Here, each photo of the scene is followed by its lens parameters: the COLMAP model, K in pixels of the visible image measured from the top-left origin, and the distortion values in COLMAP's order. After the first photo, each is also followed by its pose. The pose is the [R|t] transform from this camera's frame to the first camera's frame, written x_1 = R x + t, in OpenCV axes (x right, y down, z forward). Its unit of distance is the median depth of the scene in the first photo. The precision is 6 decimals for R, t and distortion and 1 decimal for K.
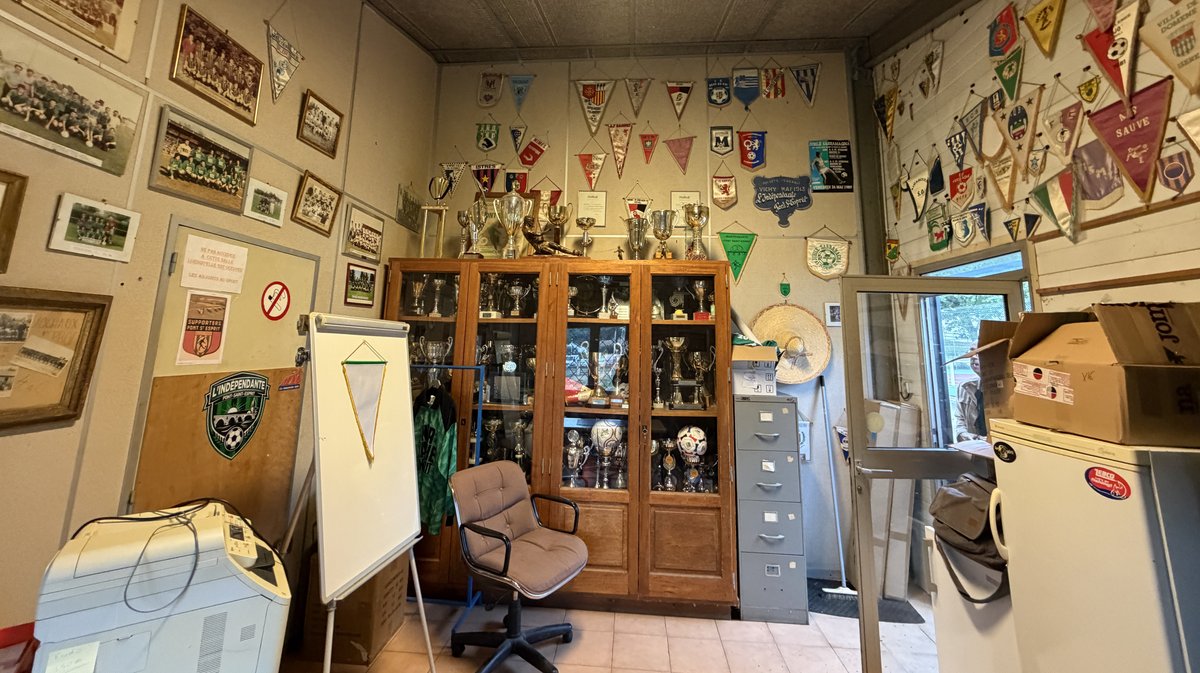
lens RADIAL K [[481.9, 0, 600.8], [0, 481.9, 337.6], [0, 0, 1]] dist [-0.002131, -0.000104]
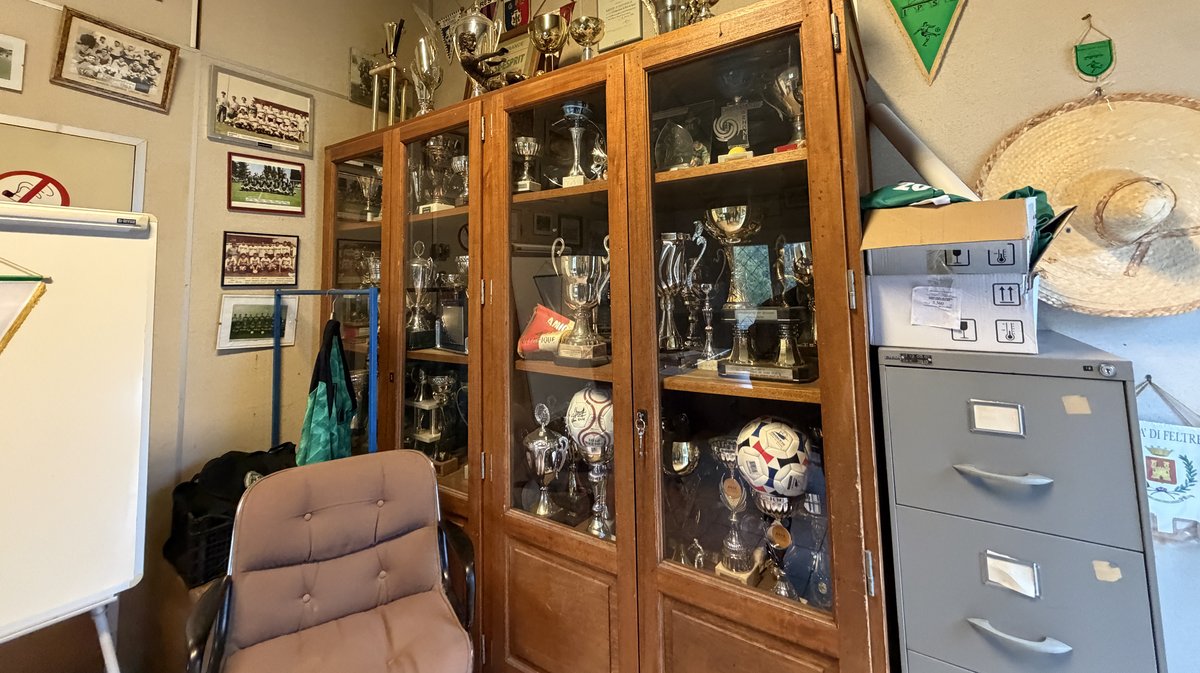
lens RADIAL K [[481.9, 0, 580.8], [0, 481.9, 283.2], [0, 0, 1]] dist [-0.002131, -0.000104]
pose [[0.862559, -0.040603, -0.504325, 0.268365], [0.047406, 0.998875, 0.000661, 0.061490], [0.503731, -0.024478, 0.863514, 0.583898]]
